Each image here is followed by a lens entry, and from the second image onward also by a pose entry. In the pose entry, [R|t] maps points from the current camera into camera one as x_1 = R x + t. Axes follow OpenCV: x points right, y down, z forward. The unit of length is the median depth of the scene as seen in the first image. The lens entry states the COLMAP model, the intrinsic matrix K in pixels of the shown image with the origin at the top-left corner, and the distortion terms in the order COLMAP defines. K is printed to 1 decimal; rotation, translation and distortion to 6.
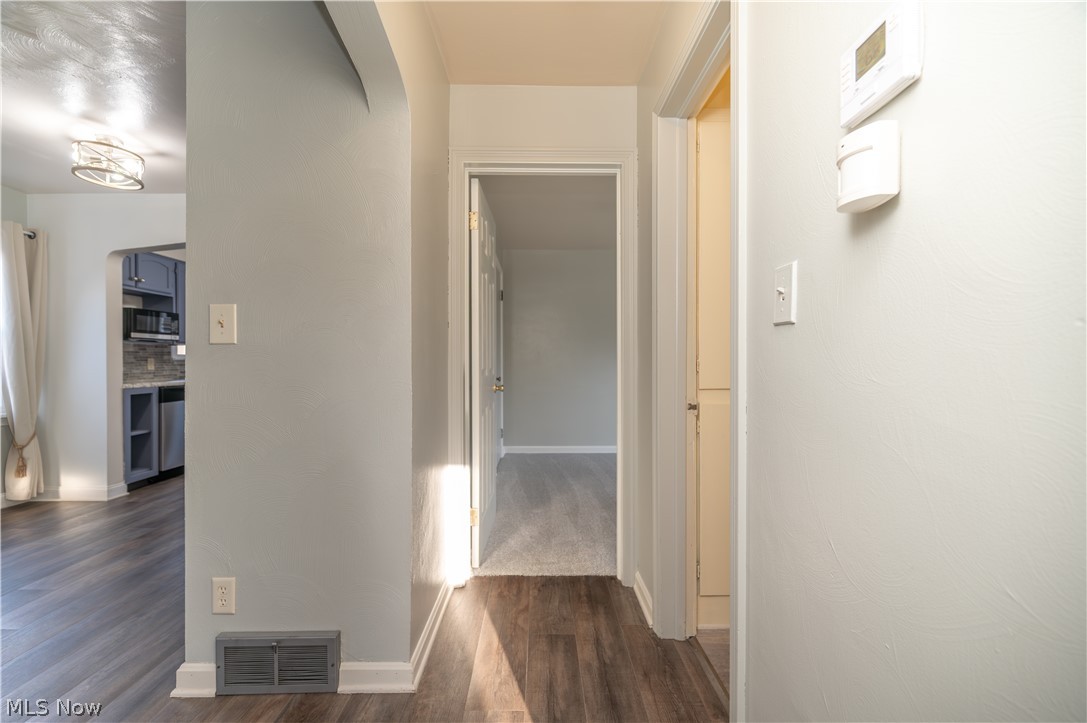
lens RADIAL K [[429.5, 0, 540.8], [0, 429.5, 362.8], [0, 0, 1]] dist [-0.000595, -0.000526]
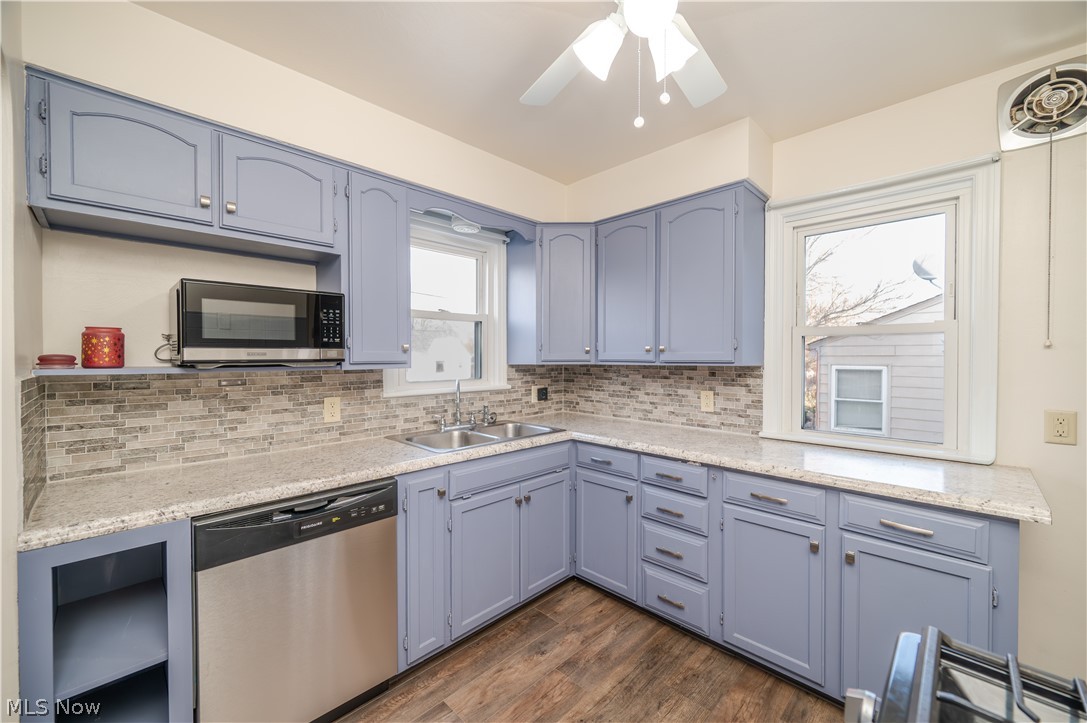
lens RADIAL K [[428.7, 0, 545.5], [0, 428.7, 361.3], [0, 0, 1]] dist [-0.001743, 0.000013]
pose [[0.708780, 0.014199, -0.705287, -0.518171], [-0.005374, 0.999877, 0.014728, -0.070857], [0.705409, -0.006649, 0.708769, 1.031783]]
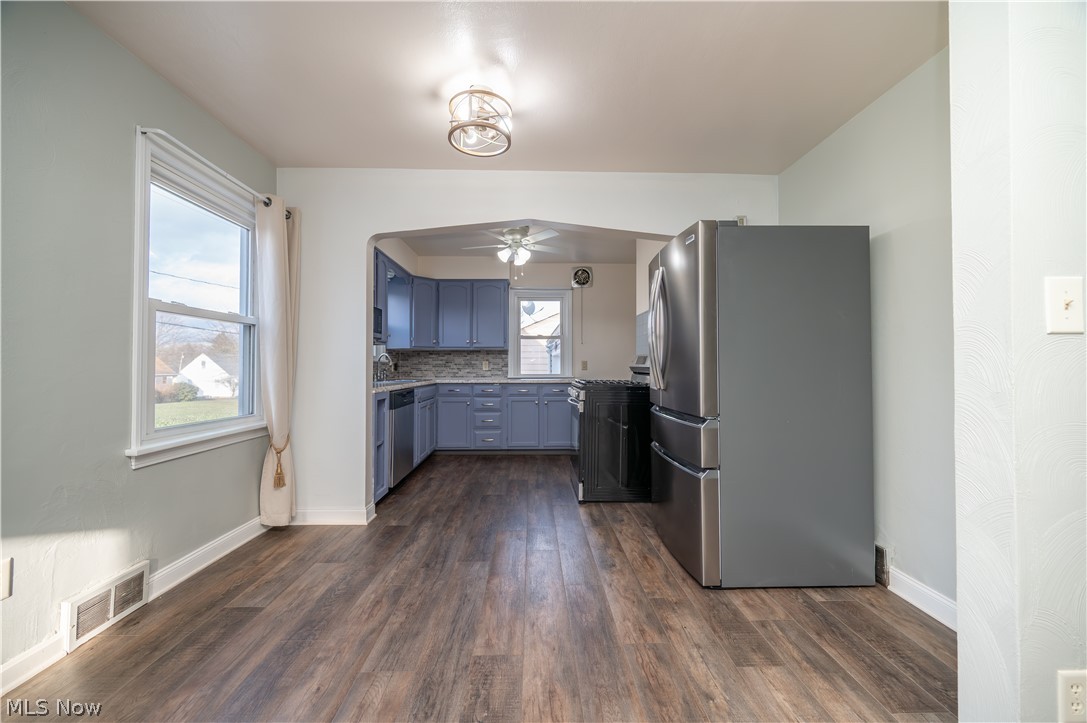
lens RADIAL K [[427.3, 0, 543.5], [0, 427.3, 361.5], [0, 0, 1]] dist [-0.003287, -0.000035]
pose [[0.999681, 0.004840, 0.024784, -0.642298], [-0.004514, 0.999903, -0.013193, 0.005621], [-0.024846, 0.013076, 0.999606, 0.128237]]
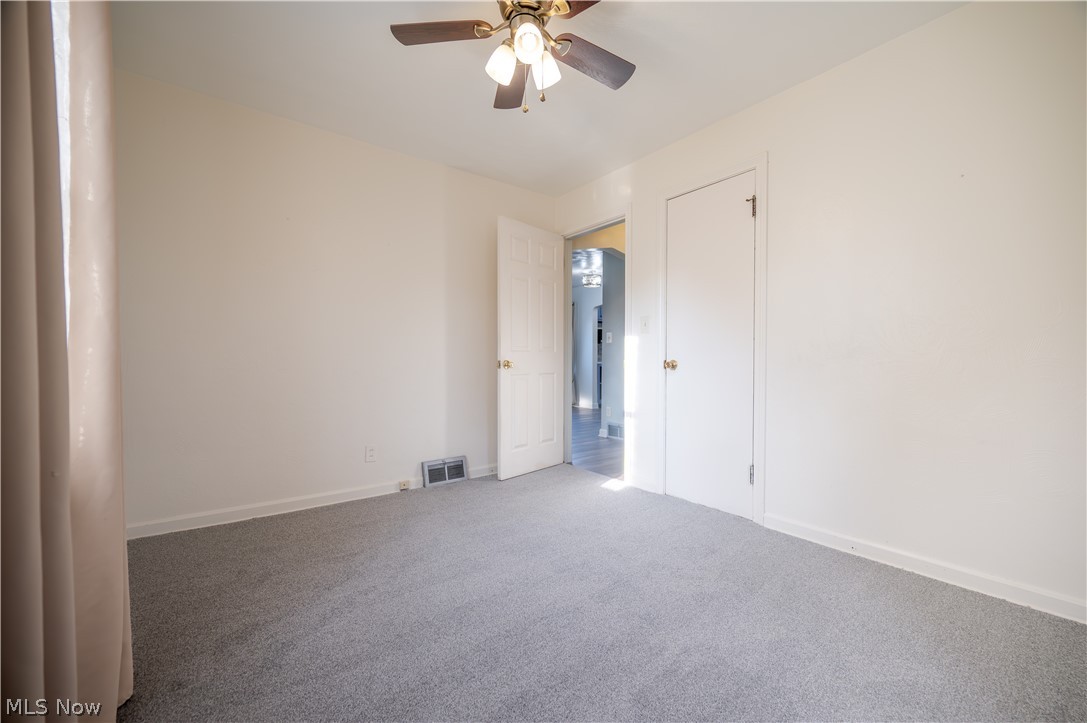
lens RADIAL K [[435.3, 0, 546.4], [0, 435.3, 363.9], [0, 0, 1]] dist [-0.000081, 0.000019]
pose [[0.602566, 0.010240, -0.798004, 0.773324], [-0.005193, 0.999947, 0.008909, 0.041746], [0.798052, -0.001224, 0.602587, -0.677790]]
